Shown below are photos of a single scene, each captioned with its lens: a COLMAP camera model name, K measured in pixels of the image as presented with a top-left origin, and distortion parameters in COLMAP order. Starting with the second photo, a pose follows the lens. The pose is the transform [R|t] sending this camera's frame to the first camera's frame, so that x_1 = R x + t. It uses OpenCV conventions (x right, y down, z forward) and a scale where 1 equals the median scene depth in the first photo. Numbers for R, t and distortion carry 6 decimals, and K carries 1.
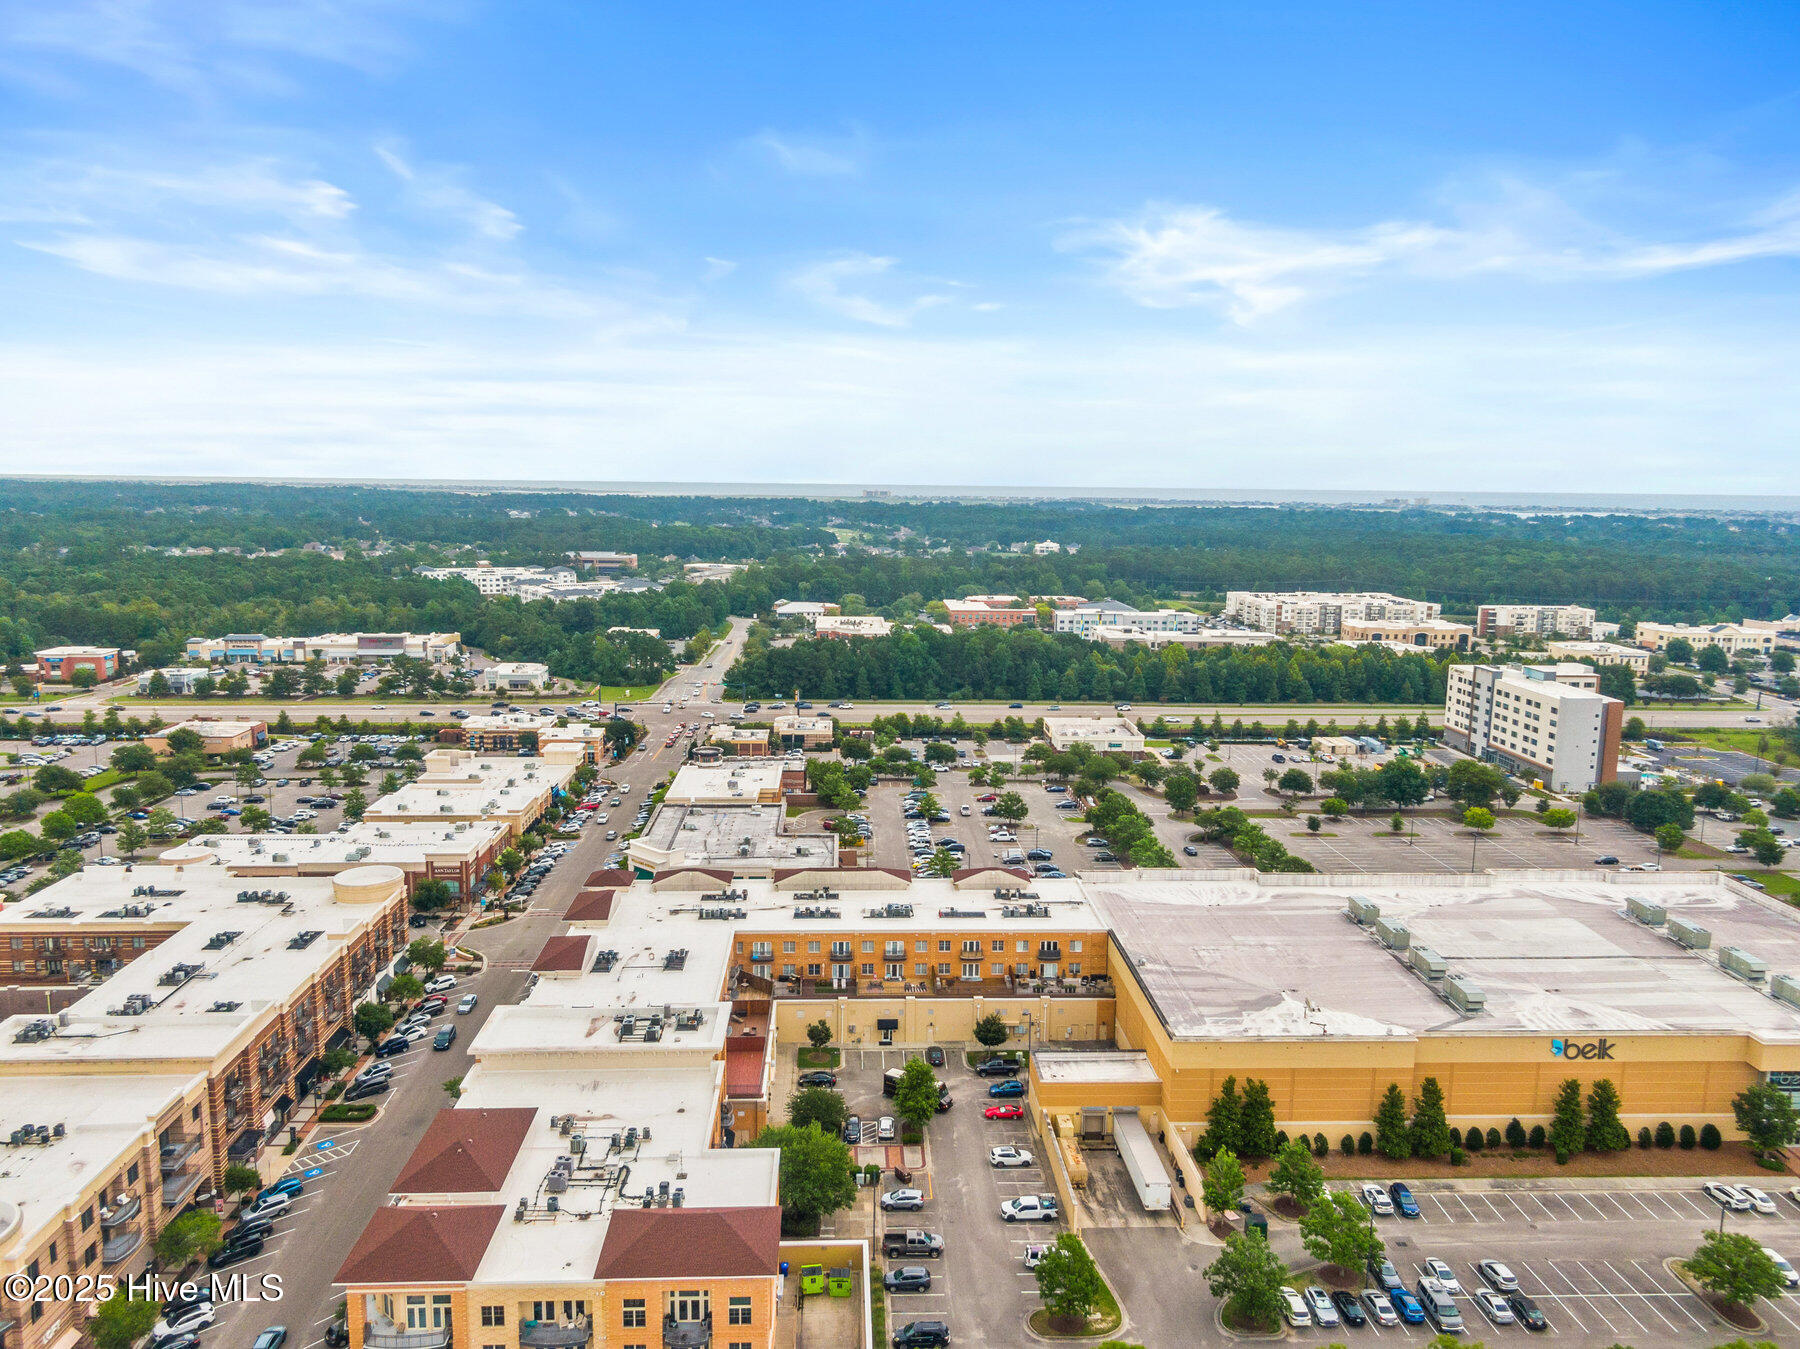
lens RADIAL K [[1294.7, 0, 900.0], [0, 1294.7, 674.5], [0, 0, 1]] dist [0.049824, -0.067429]
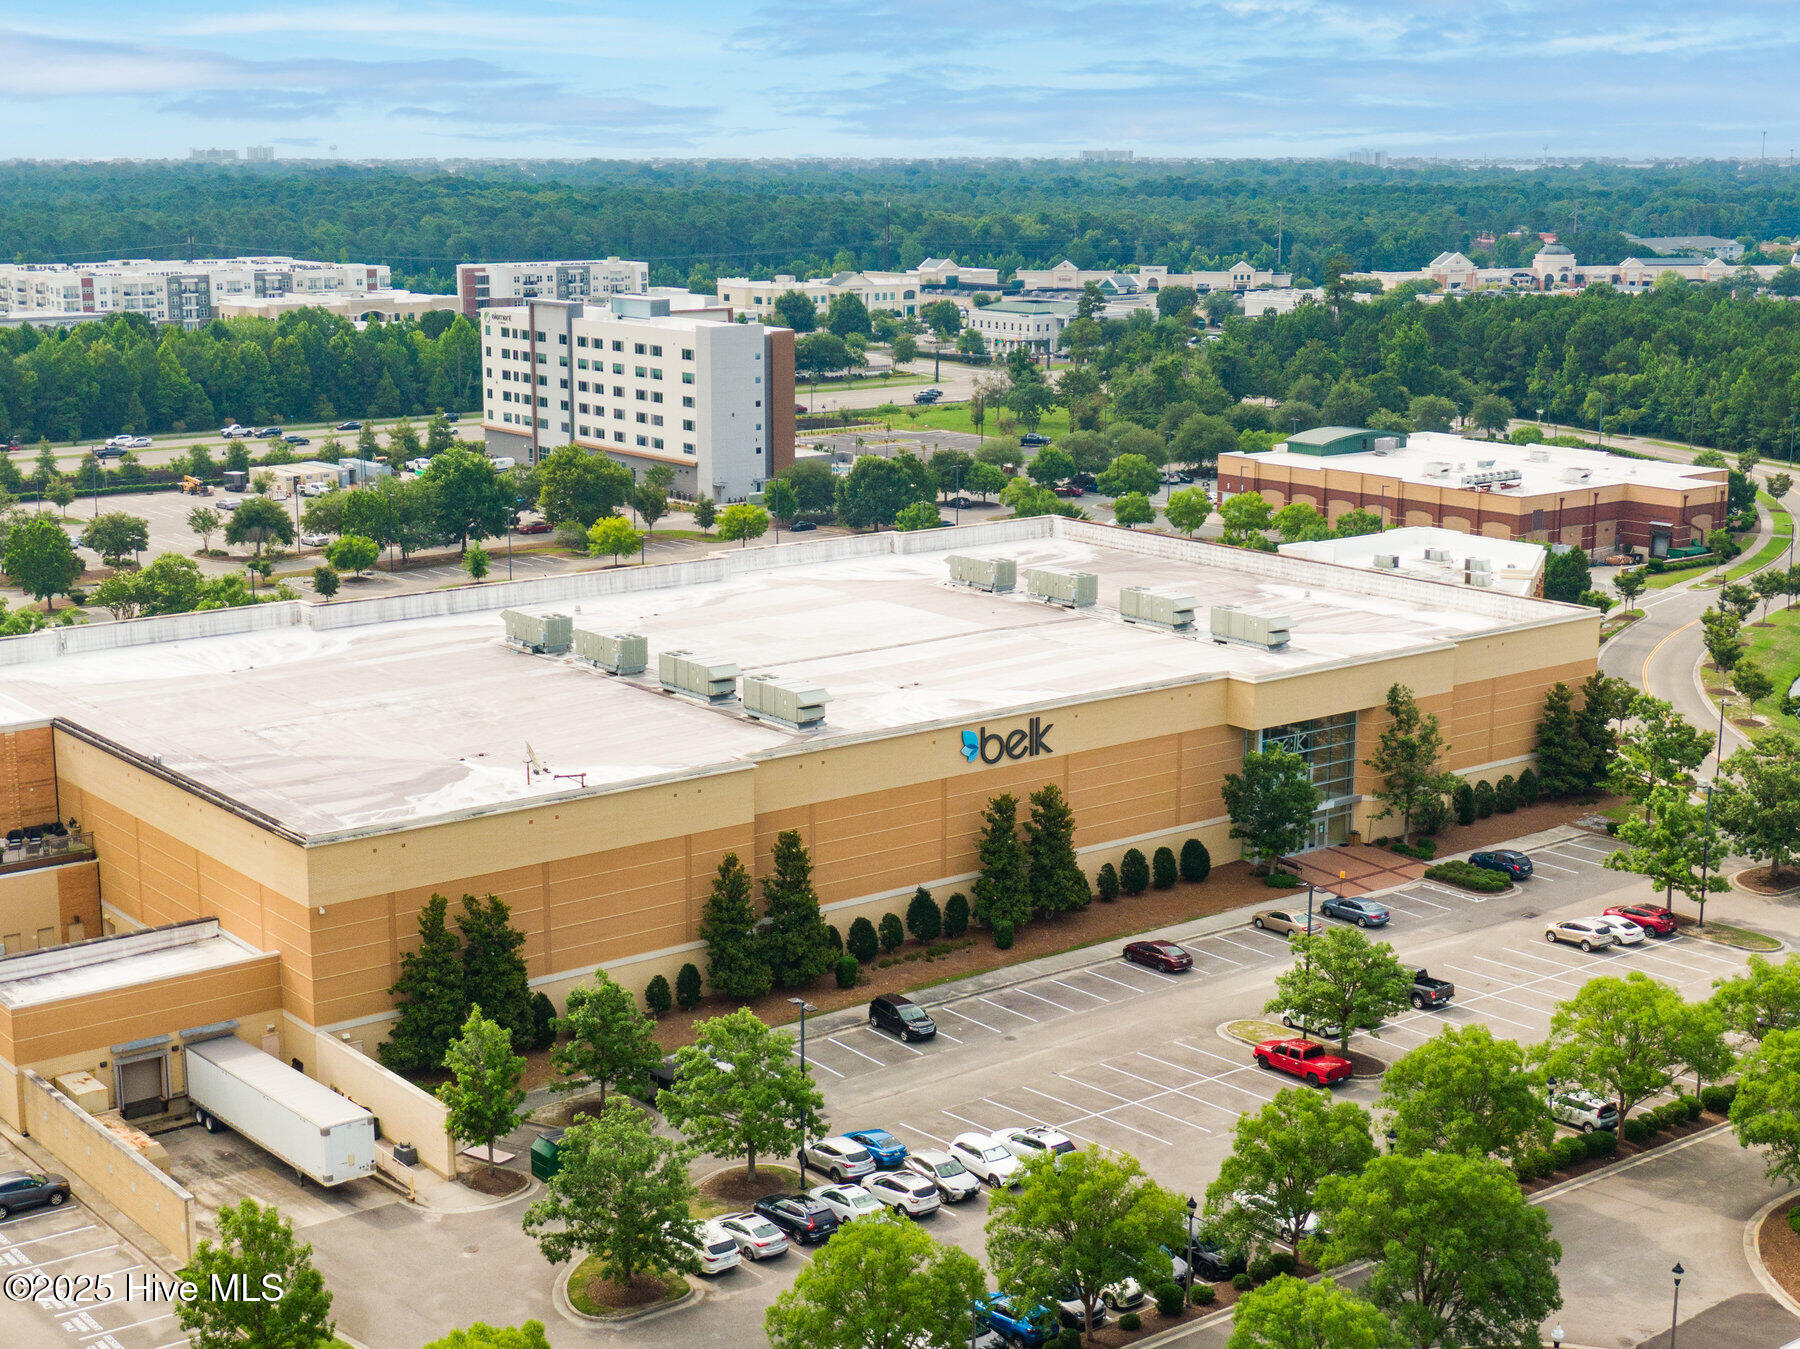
lens RADIAL K [[2569.5, 0, 900.0], [0, 2569.5, 674.5], [0, 0, 1]] dist [0.038473, -0.093330]
pose [[0.813067, -0.131821, 0.567050, -0.089622], [0.097443, 0.991101, 0.090682, 0.119095], [-0.573958, -0.018475, 0.818676, 0.112023]]
